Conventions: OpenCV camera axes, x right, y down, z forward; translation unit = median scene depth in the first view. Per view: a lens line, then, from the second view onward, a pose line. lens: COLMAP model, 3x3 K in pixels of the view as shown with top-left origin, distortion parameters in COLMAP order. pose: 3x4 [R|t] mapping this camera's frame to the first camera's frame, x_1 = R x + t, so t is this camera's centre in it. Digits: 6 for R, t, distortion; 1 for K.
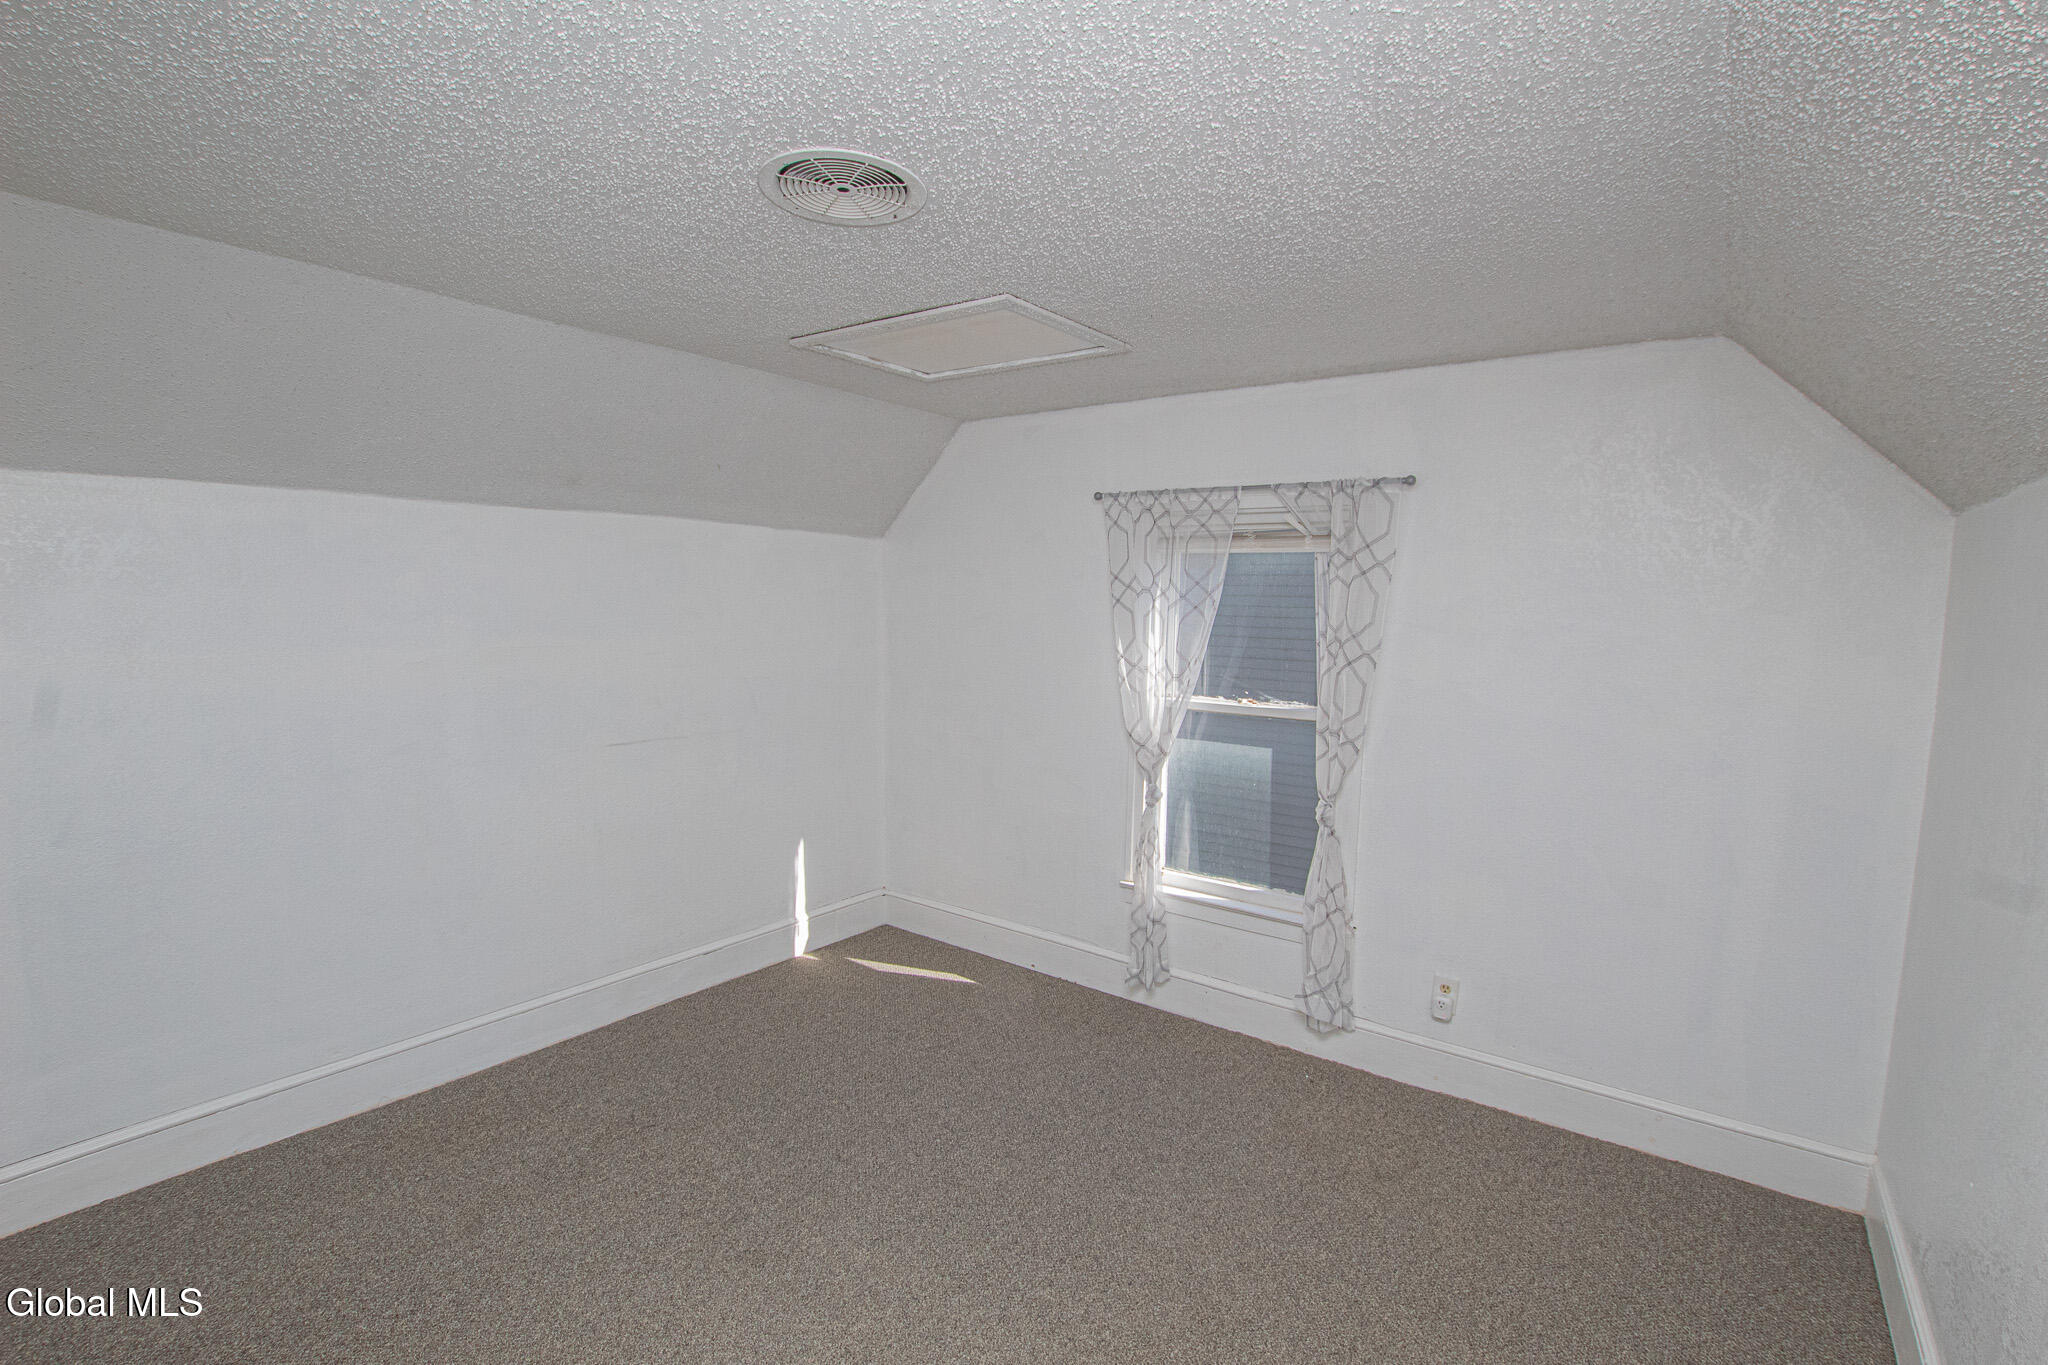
lens RADIAL K [[947.3, 0, 1024.8], [0, 947.3, 691.7], [0, 0, 1]] dist [-0.039359, 0.005583]
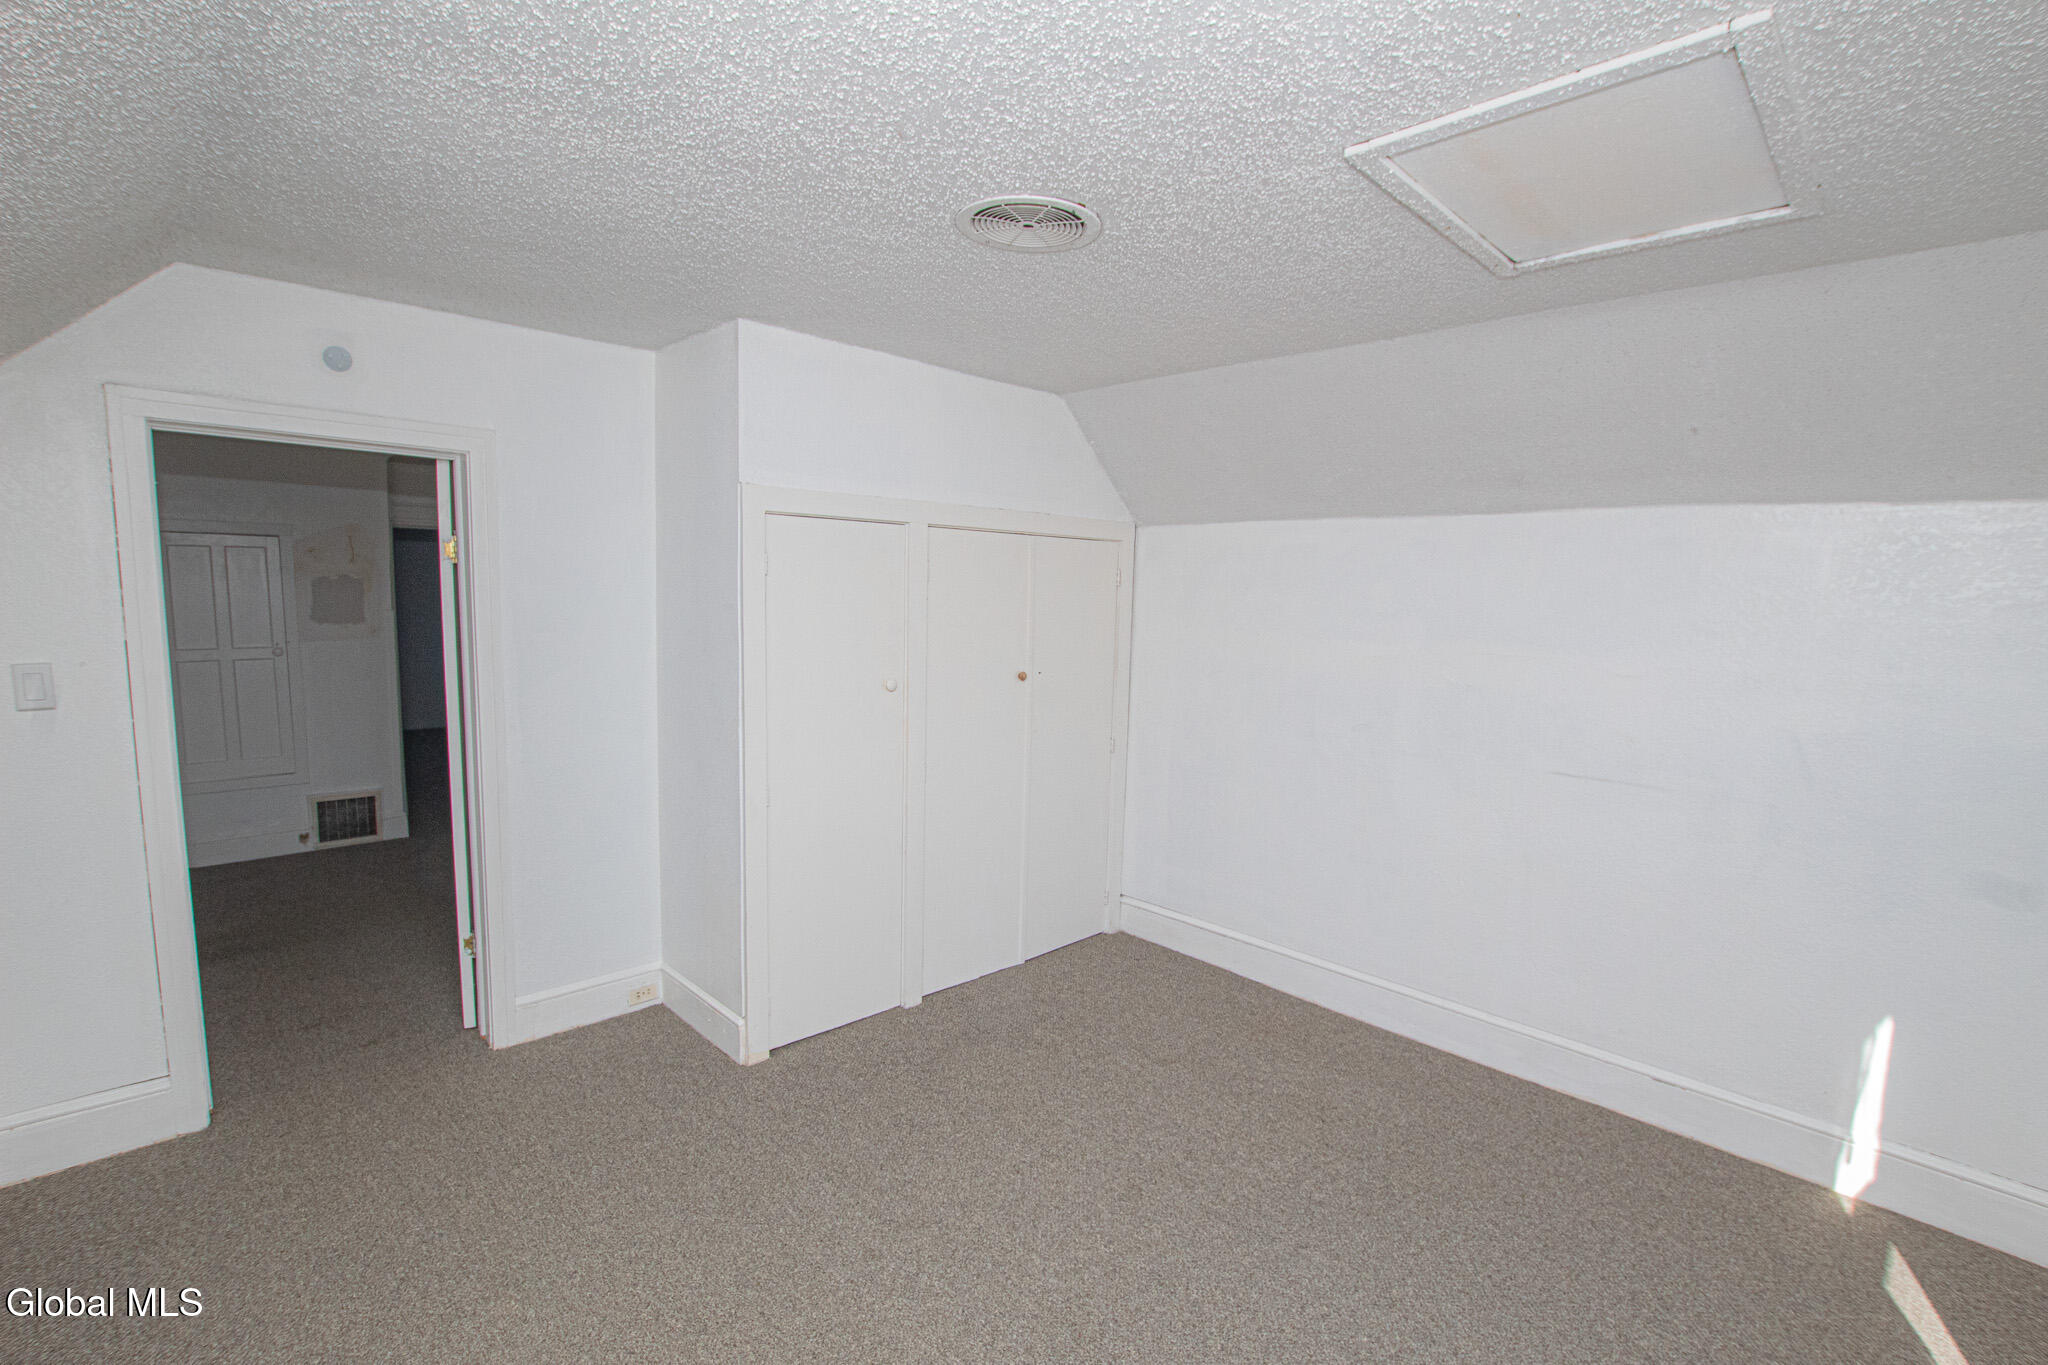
lens RADIAL K [[948.6, 0, 1024.0], [0, 948.6, 682.5], [0, 0, 1]] dist [-0.047602, 0.012527]
pose [[-0.151147, 0.086773, -0.984695, 0.422796], [-0.130714, 0.985638, 0.106920, -0.047388], [0.979831, 0.144874, -0.137634, 0.531985]]
